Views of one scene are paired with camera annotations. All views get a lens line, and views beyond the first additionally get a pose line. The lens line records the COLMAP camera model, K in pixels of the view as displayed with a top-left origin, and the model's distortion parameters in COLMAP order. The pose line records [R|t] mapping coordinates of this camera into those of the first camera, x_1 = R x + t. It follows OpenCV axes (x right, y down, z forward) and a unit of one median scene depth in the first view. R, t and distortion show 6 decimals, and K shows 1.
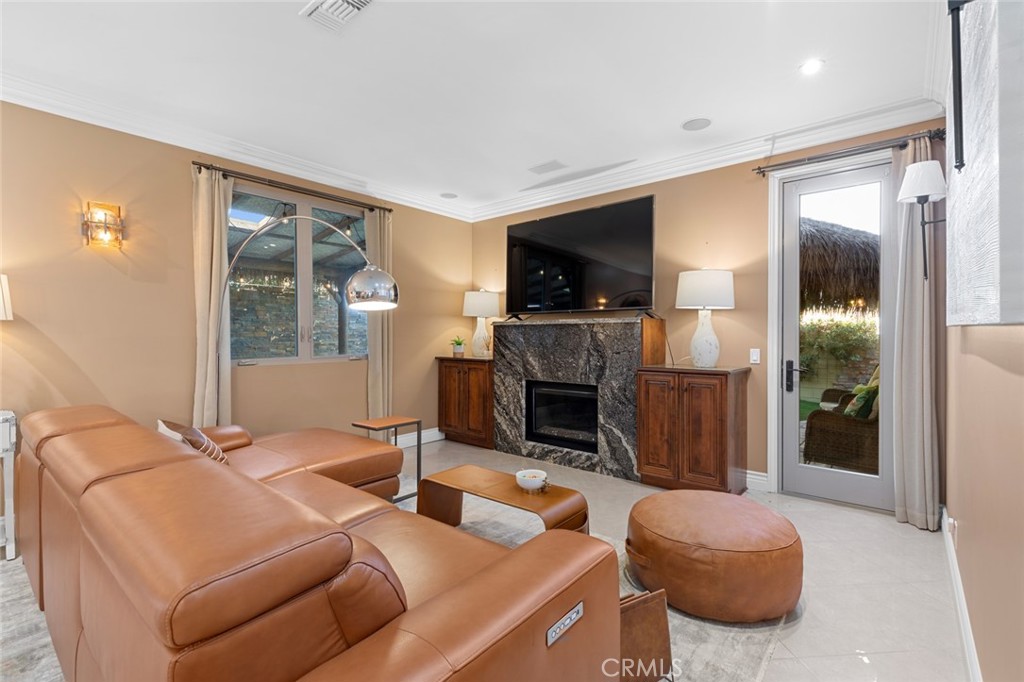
lens RADIAL K [[459.9, 0, 512.0], [0, 459.9, 341.0], [0, 0, 1]] dist [0.001669, 0.000314]
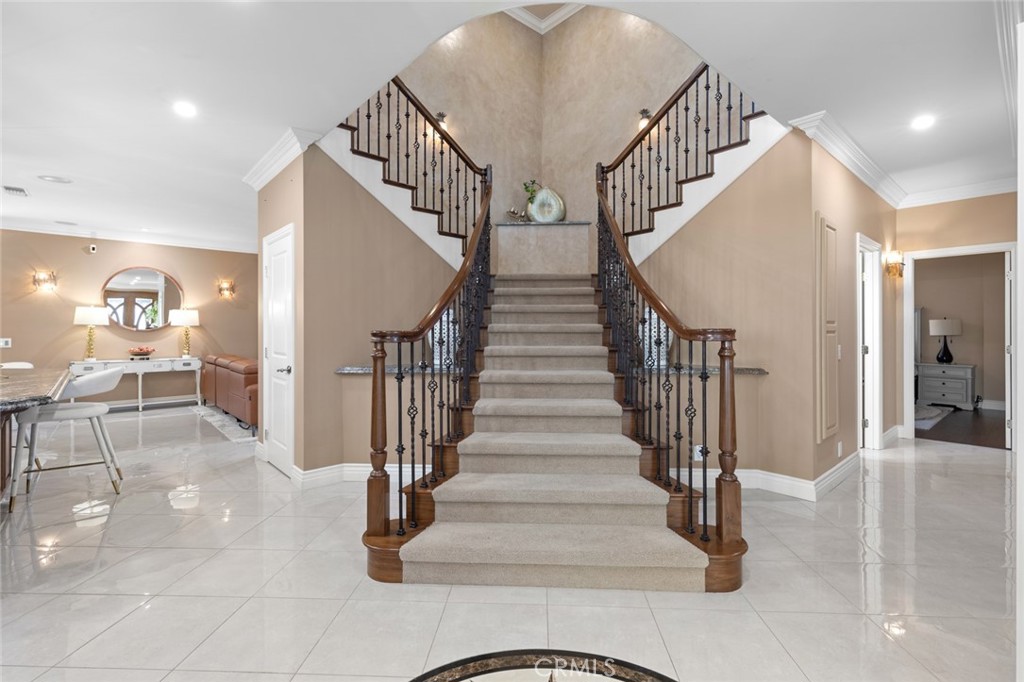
lens RADIAL K [[465.8, 0, 513.7], [0, 465.8, 322.7], [0, 0, 1]] dist [0.002276, 0.000375]
pose [[0.989965, -0.014066, -0.140614, 1.222026], [0.011785, 0.999785, -0.017040, 0.008530], [0.140824, 0.015212, 0.989918, -1.539765]]
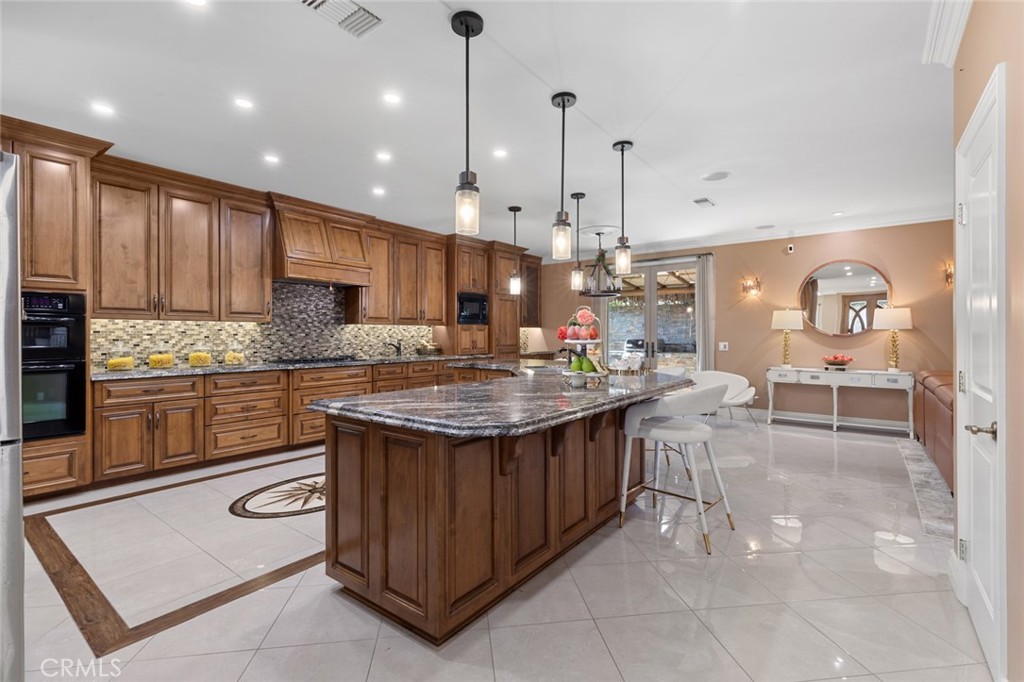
lens RADIAL K [[459.9, 0, 512.0], [0, 459.9, 341.0], [0, 0, 1]] dist [0.001669, 0.000314]
pose [[0.040752, 0.000946, -0.999169, 0.899165], [0.000331, 0.999999, 0.000961, 0.006520], [0.999169, -0.000370, 0.040751, -0.867985]]
